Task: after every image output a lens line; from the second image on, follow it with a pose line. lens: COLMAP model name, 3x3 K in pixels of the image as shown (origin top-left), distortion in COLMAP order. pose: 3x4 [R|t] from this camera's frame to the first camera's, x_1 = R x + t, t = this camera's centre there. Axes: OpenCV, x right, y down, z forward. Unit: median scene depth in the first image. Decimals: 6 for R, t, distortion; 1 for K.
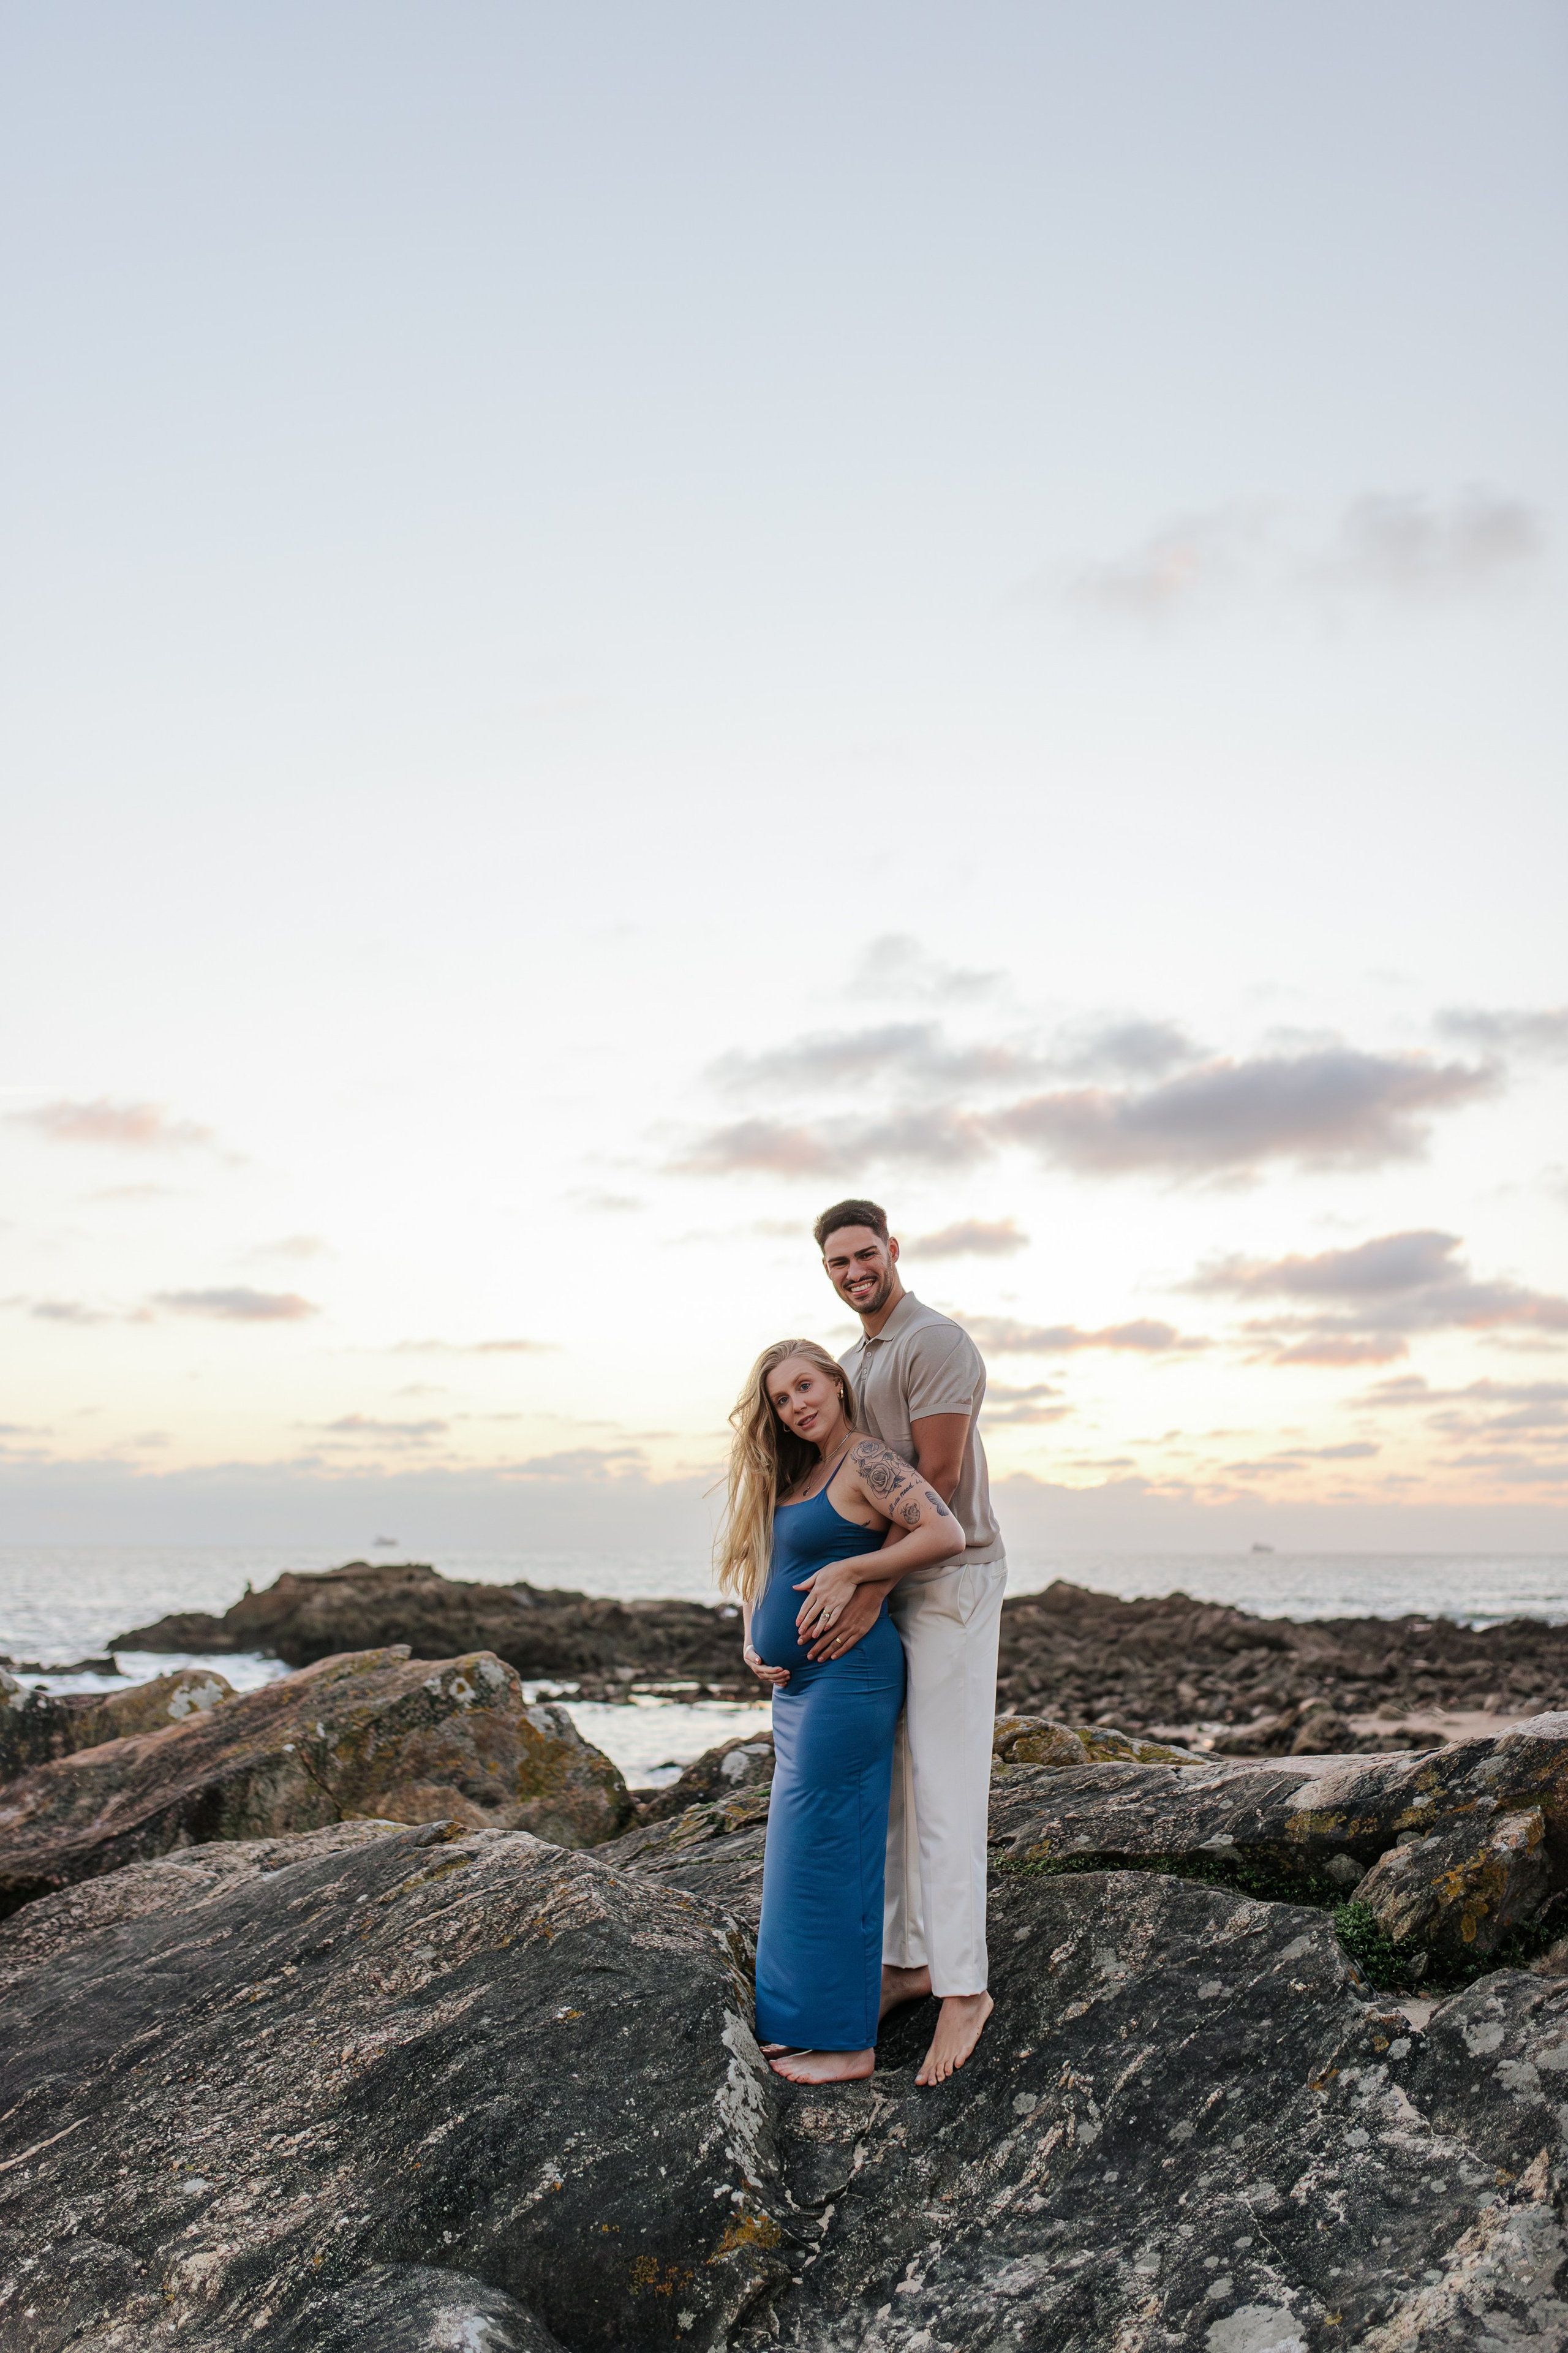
lens RADIAL K [[2373.2, 0, 785.4], [0, 2373.2, 1185.6], [0, 0, 1]] dist [0.002963, 0.004691]
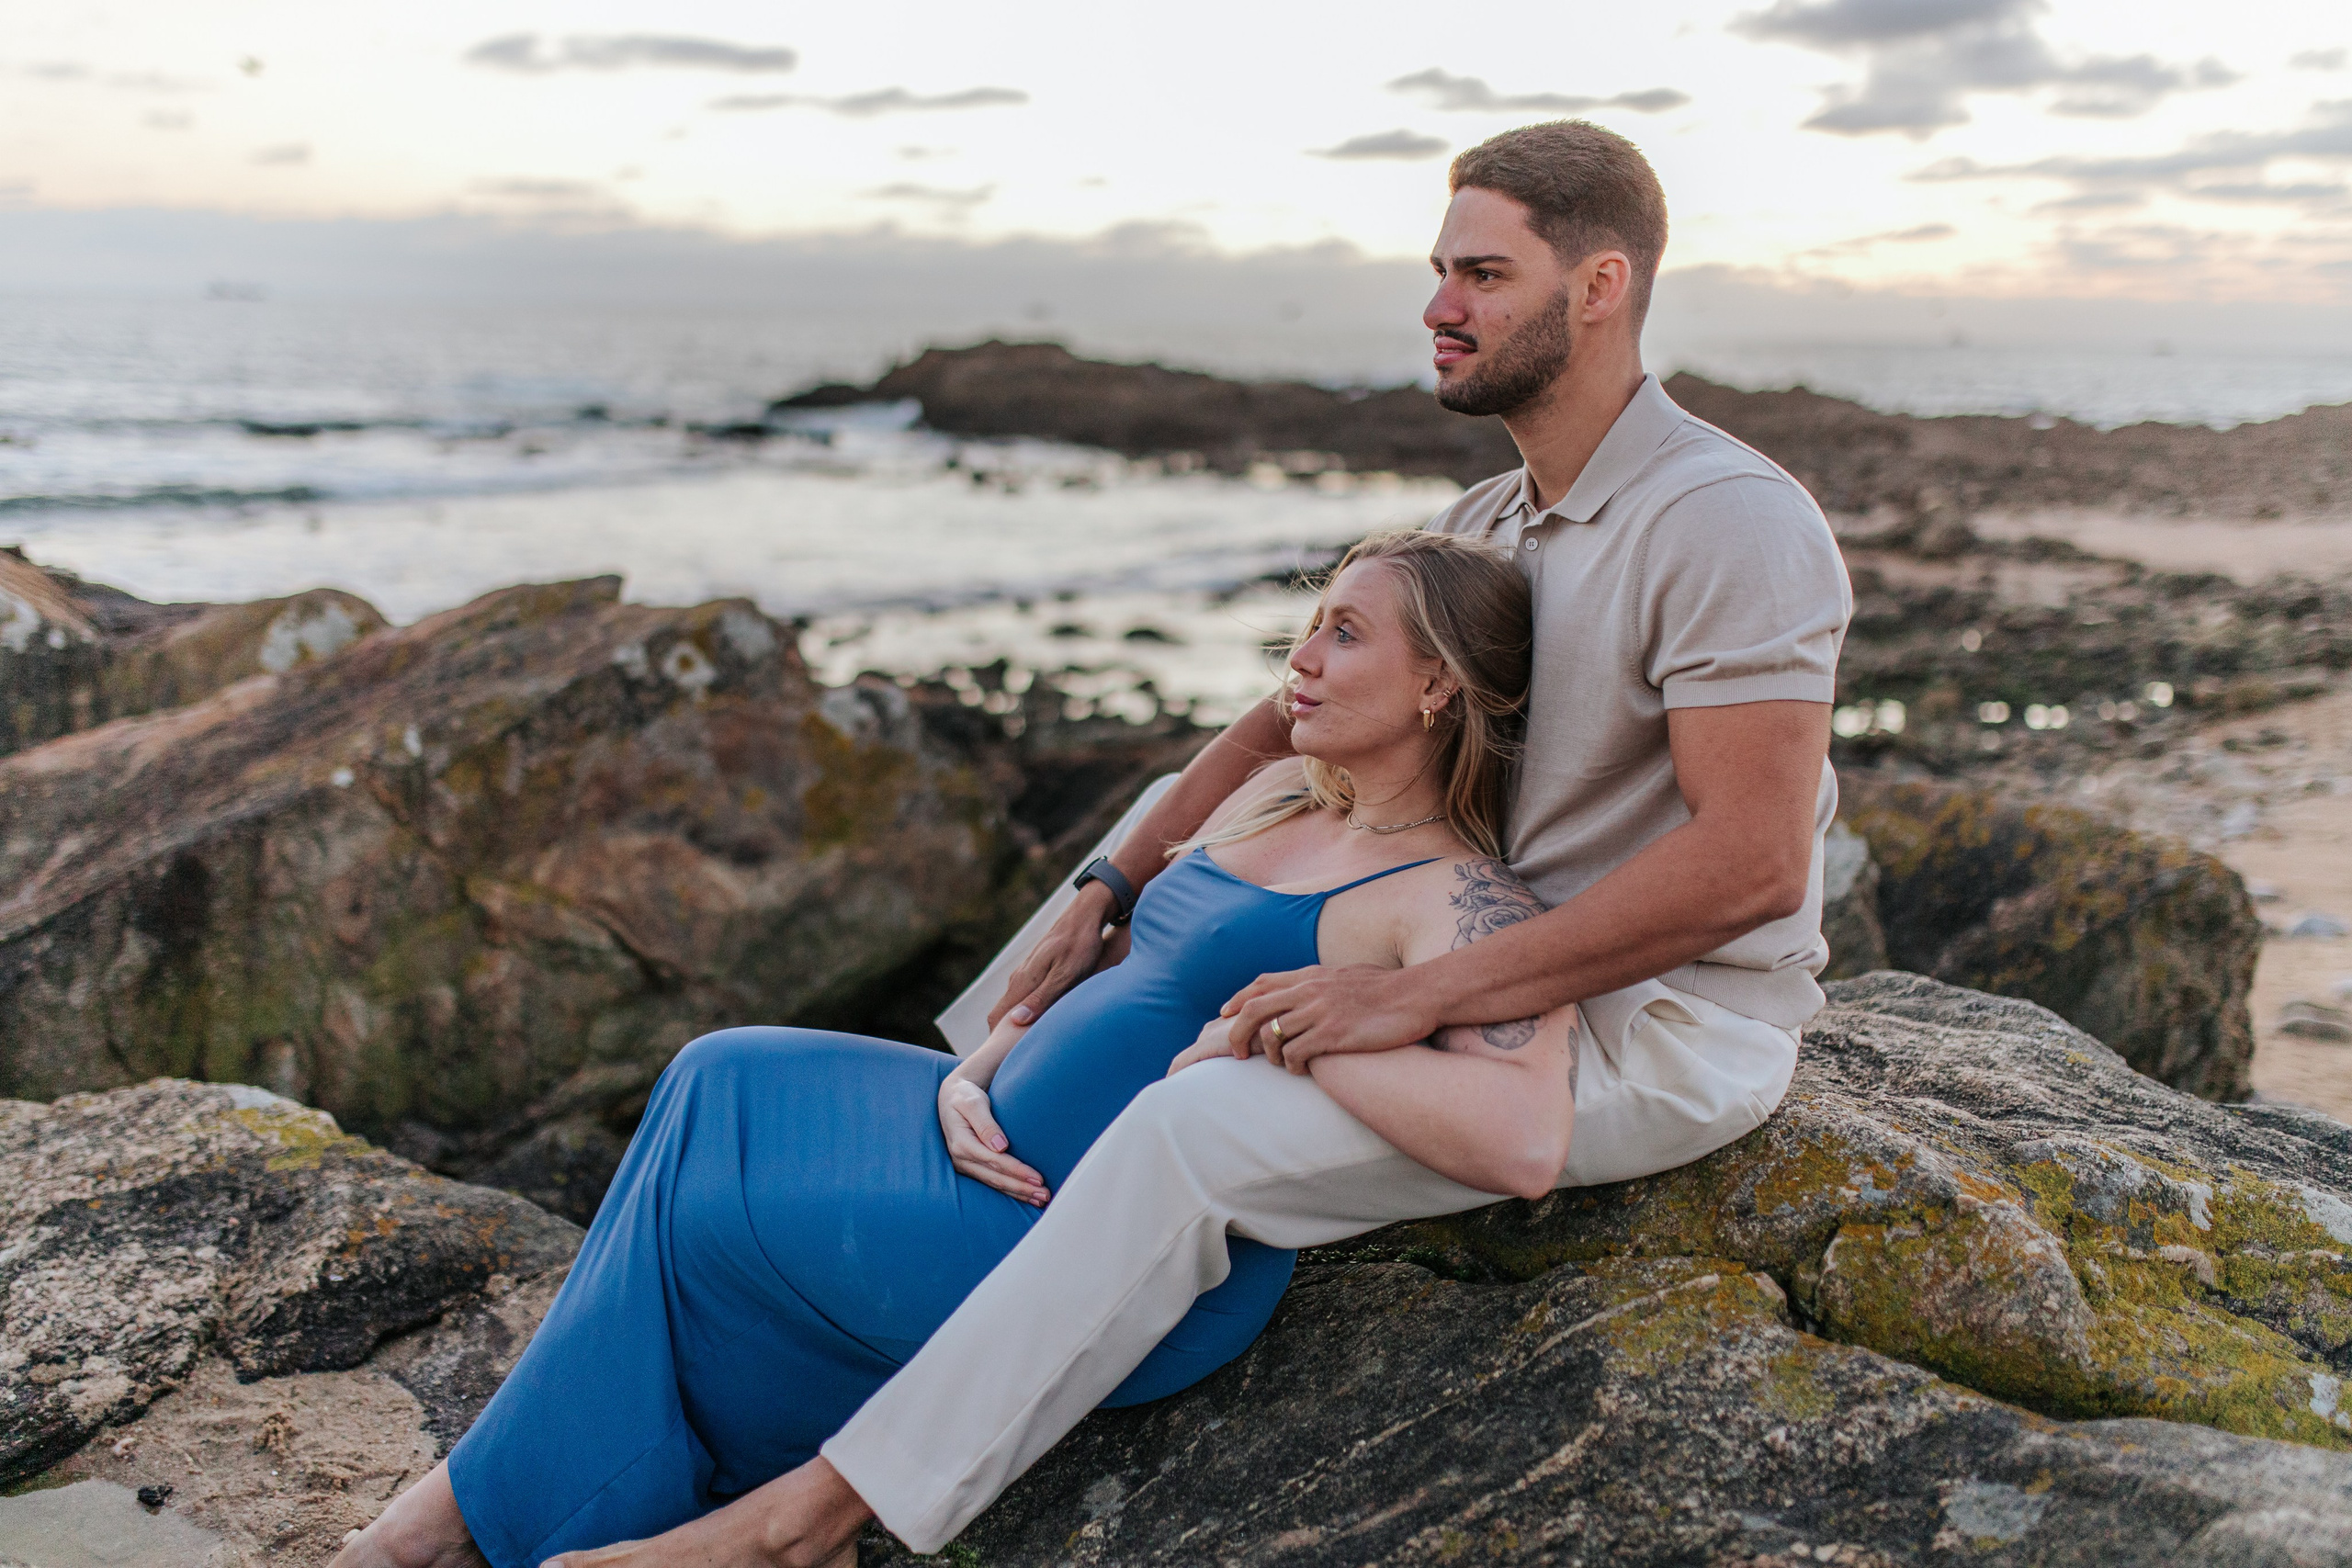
lens RADIAL K [[2275.3, 0, 1175.1], [0, 2275.3, 773.7], [0, 0, 1]] dist [-0.000638, 0.009698]
pose [[0.994583, 0.040004, -0.095941, 0.045735], [-0.005235, 0.941087, 0.338125, 0.096200], [0.103815, -0.335791, 0.936198, 0.857050]]
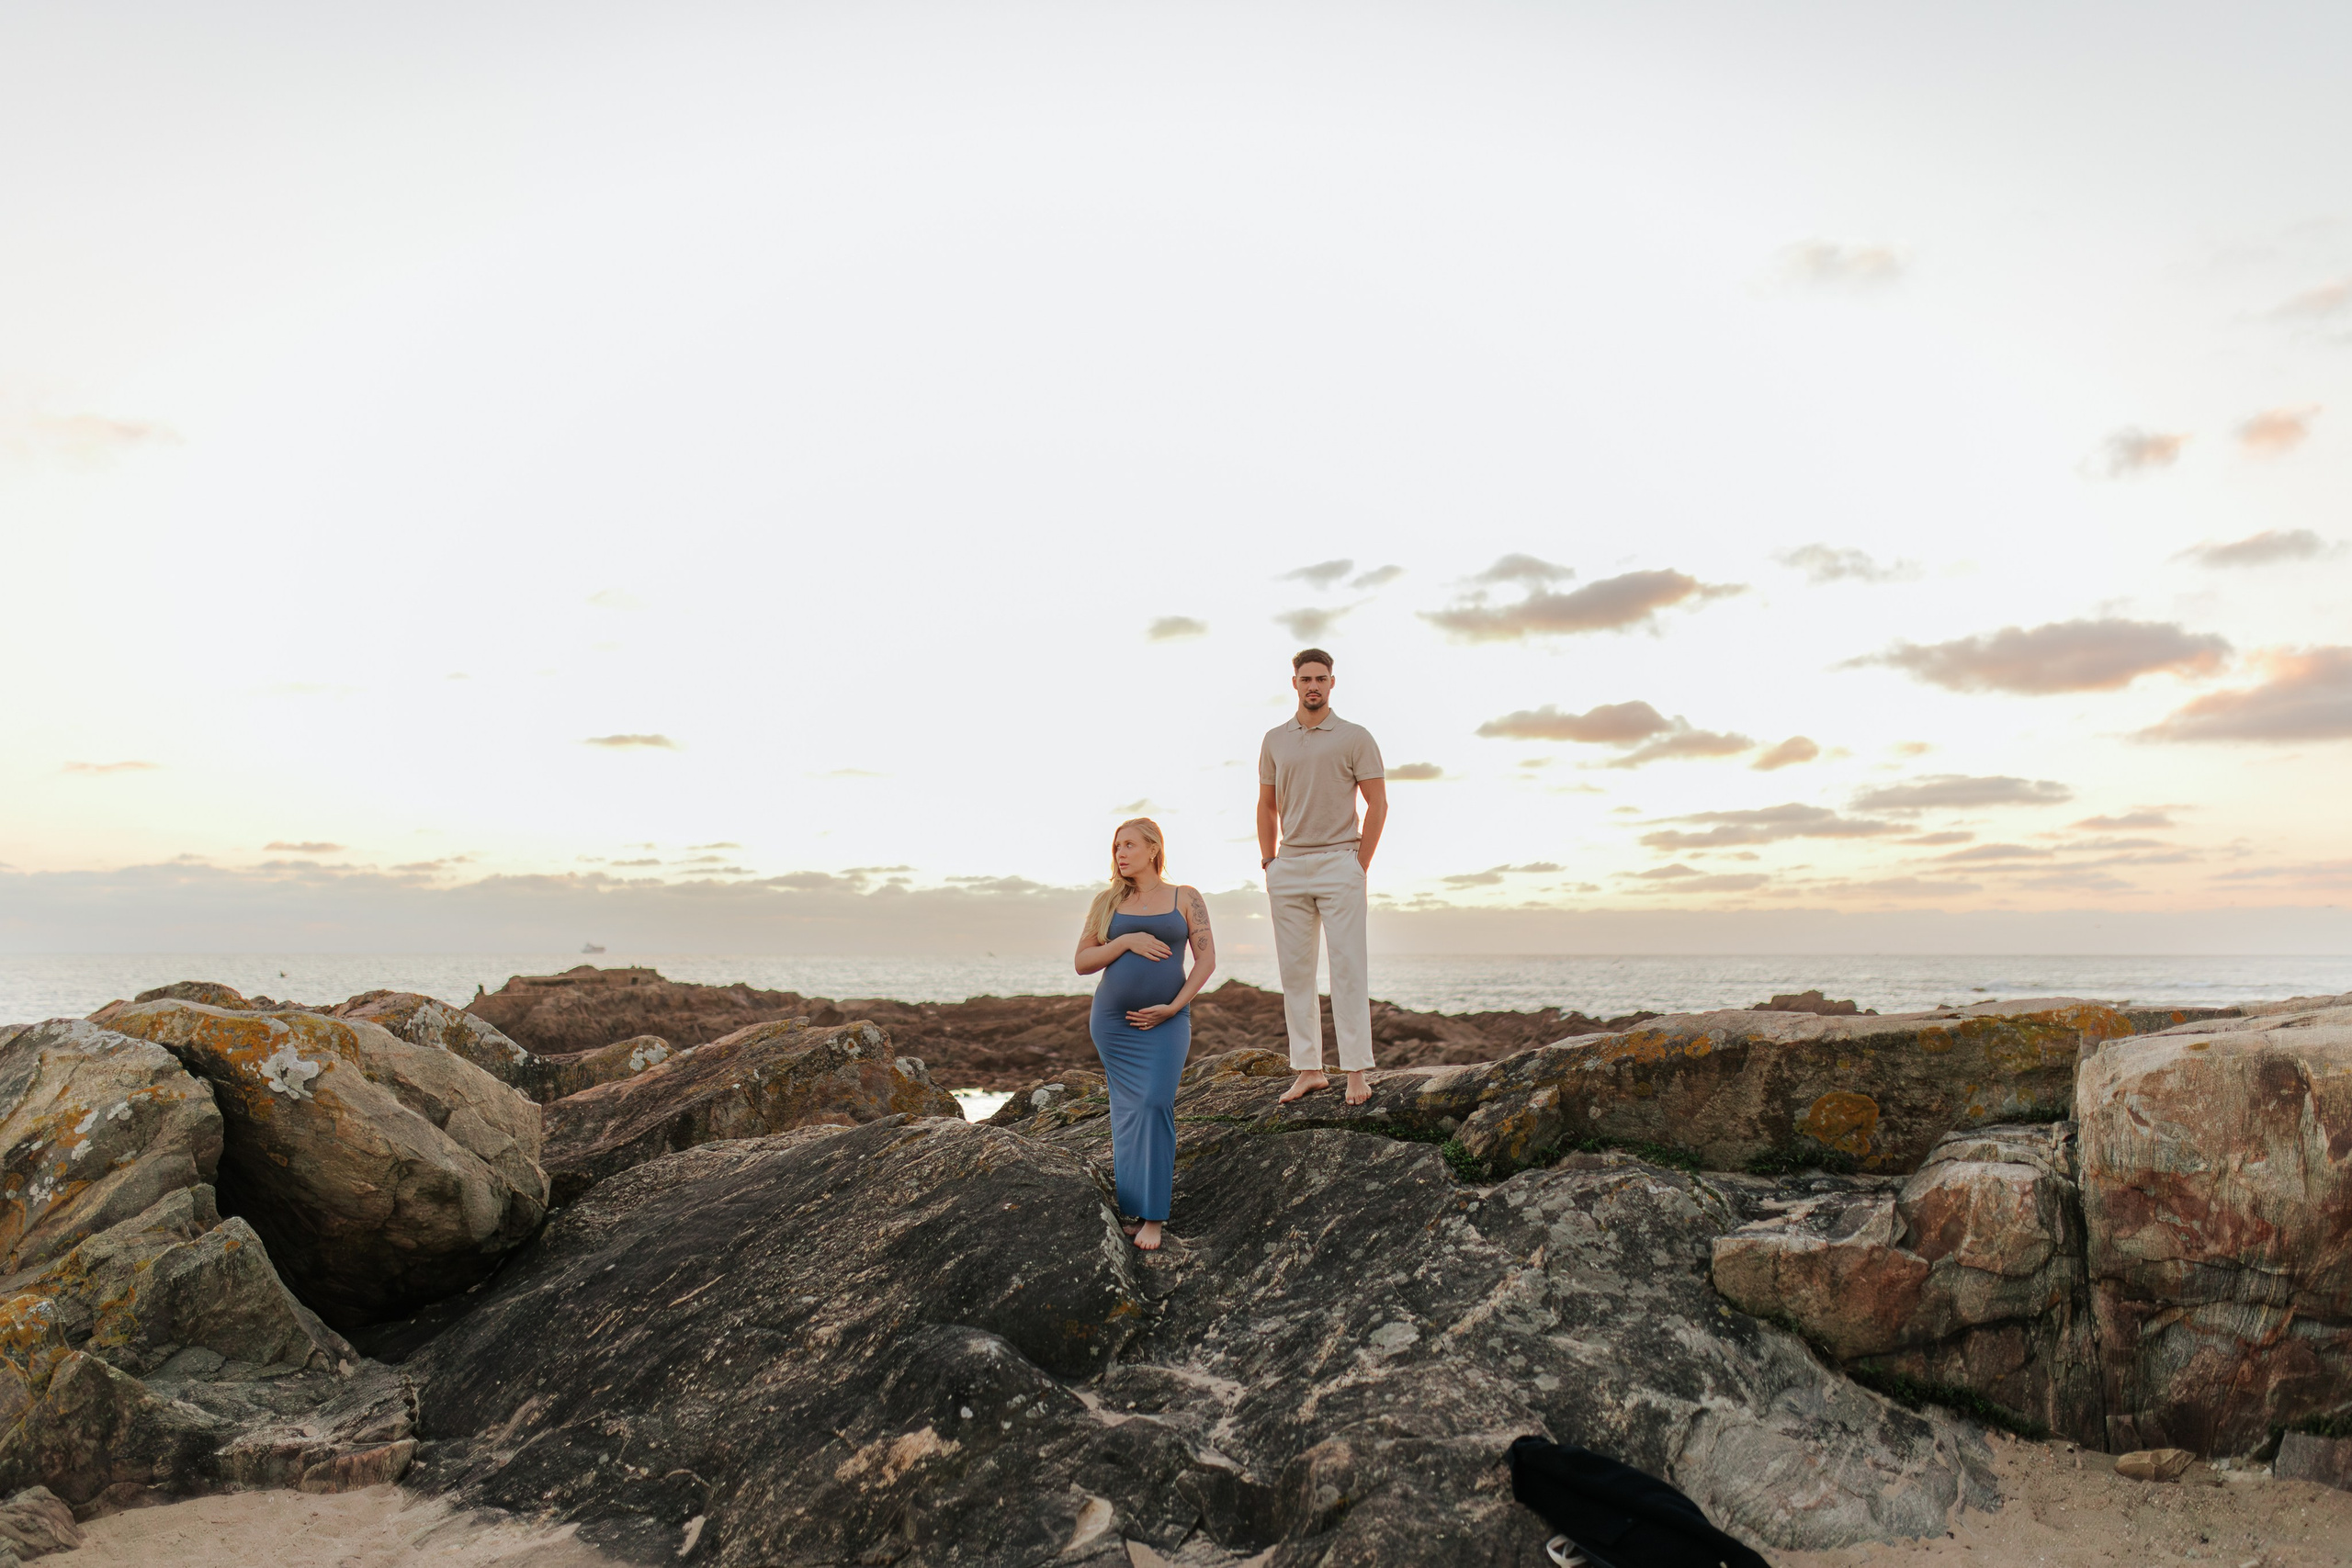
lens RADIAL K [[2300.1, 0, 1174.5], [0, 2300.1, 780.2], [0, 0, 1]] dist [0.004362, 0.003339]
pose [[0.995822, 0.001585, 0.091300, -0.116935], [-0.008578, 0.997052, 0.076253, -0.088862], [-0.090910, -0.076718, 0.992900, -0.623085]]
